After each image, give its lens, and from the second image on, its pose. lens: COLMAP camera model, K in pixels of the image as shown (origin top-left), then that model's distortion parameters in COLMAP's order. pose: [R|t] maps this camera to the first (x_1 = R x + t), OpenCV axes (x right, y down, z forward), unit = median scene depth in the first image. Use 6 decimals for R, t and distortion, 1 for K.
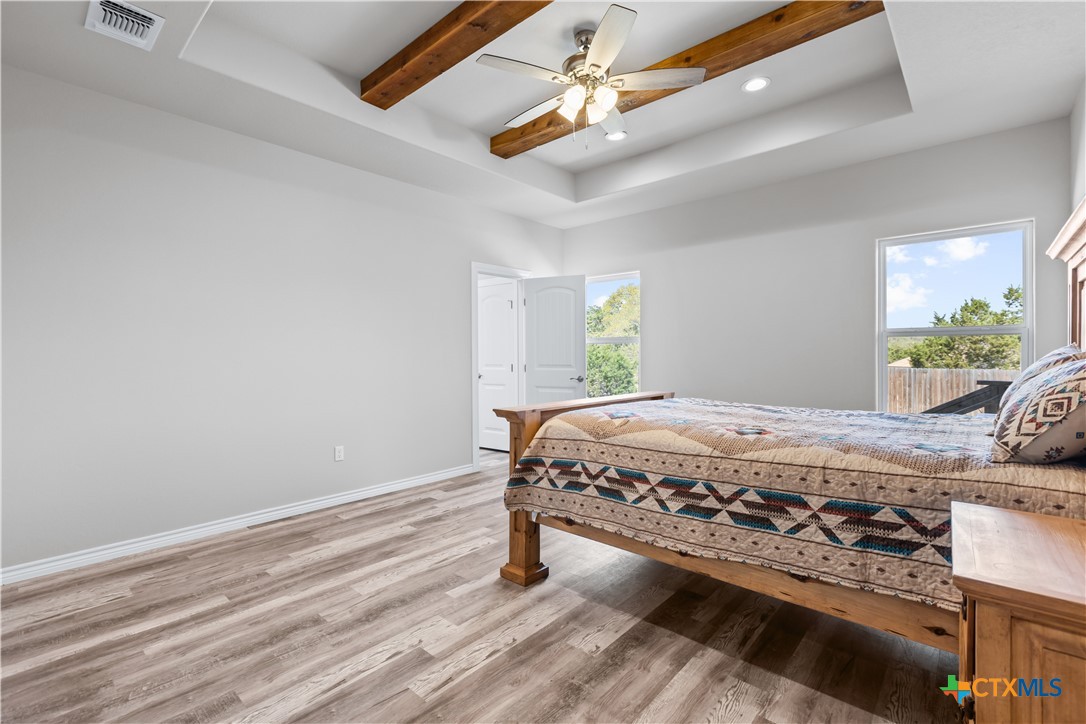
lens RADIAL K [[490.5, 0, 543.4], [0, 490.5, 364.8], [0, 0, 1]] dist [0.002114, 0.000150]
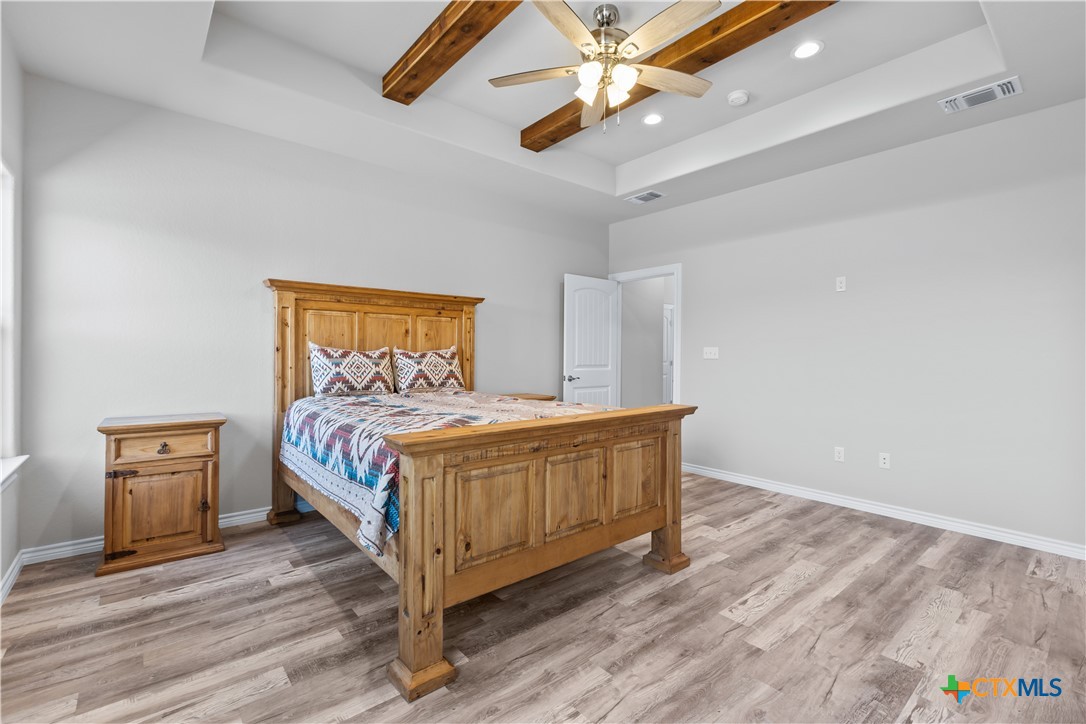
lens RADIAL K [[490.5, 0, 543.4], [0, 490.5, 364.8], [0, 0, 1]] dist [0.002114, 0.000150]
pose [[-0.989684, -0.002832, 0.143241, 0.079301], [0.002529, 0.999304, 0.037230, -0.043237], [-0.143247, 0.037209, -0.988987, 2.202993]]
